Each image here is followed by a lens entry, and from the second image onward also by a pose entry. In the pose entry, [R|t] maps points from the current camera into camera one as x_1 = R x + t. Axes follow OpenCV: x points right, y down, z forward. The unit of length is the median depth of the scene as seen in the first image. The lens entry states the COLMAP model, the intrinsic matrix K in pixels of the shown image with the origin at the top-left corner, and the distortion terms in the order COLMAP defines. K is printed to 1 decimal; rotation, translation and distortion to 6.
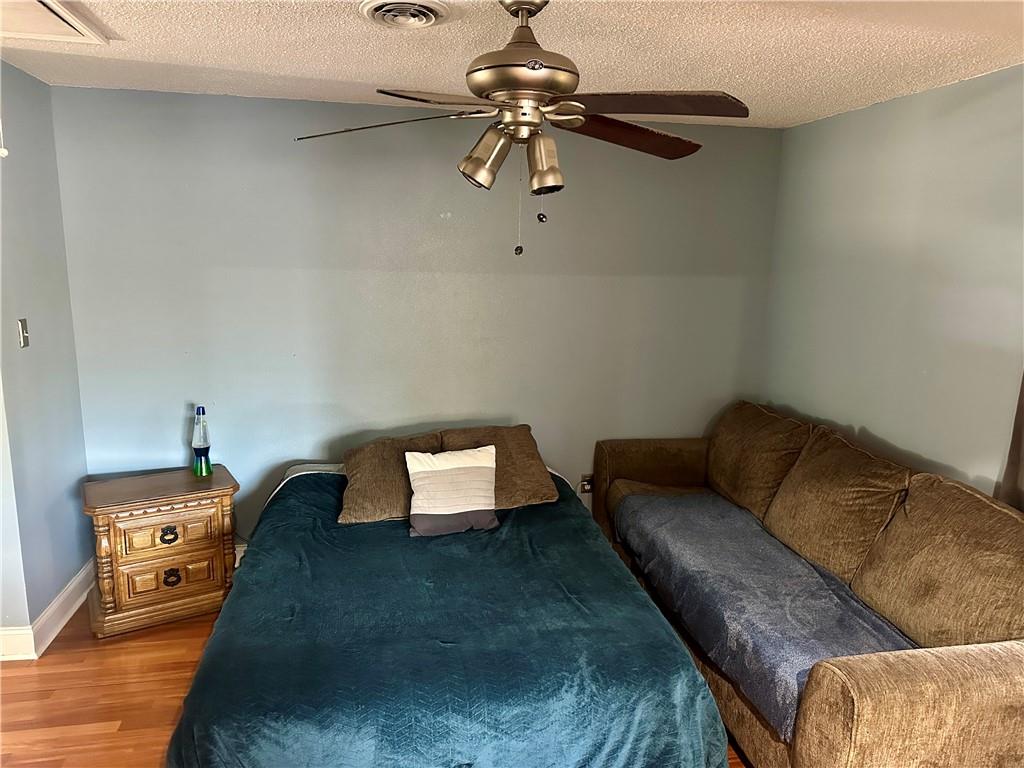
lens RADIAL K [[720.7, 0, 511.8], [0, 720.7, 392.1], [0, 0, 1]] dist [0.076119, -0.102007]
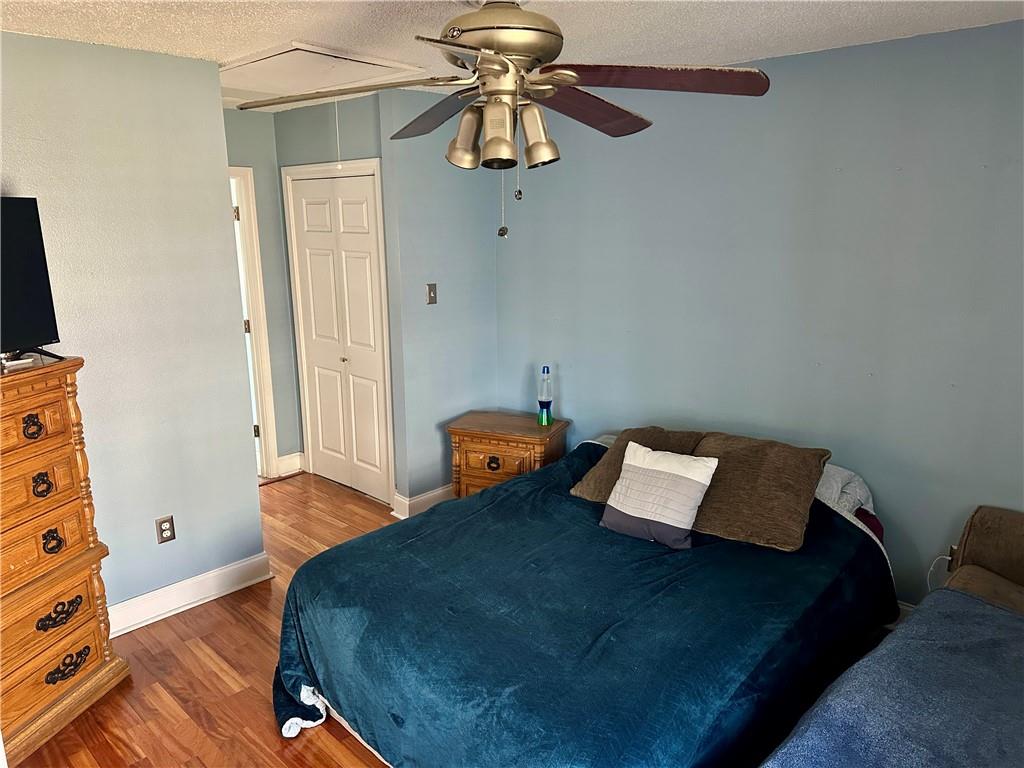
lens RADIAL K [[720.7, 0, 512.6], [0, 720.7, 377.3], [0, 0, 1]] dist [0.076119, -0.102007]
pose [[0.576915, 0.159331, -0.801113, 0.513080], [-0.138583, 0.985664, 0.096236, -0.072168], [0.804962, 0.055500, 0.590725, 0.292847]]
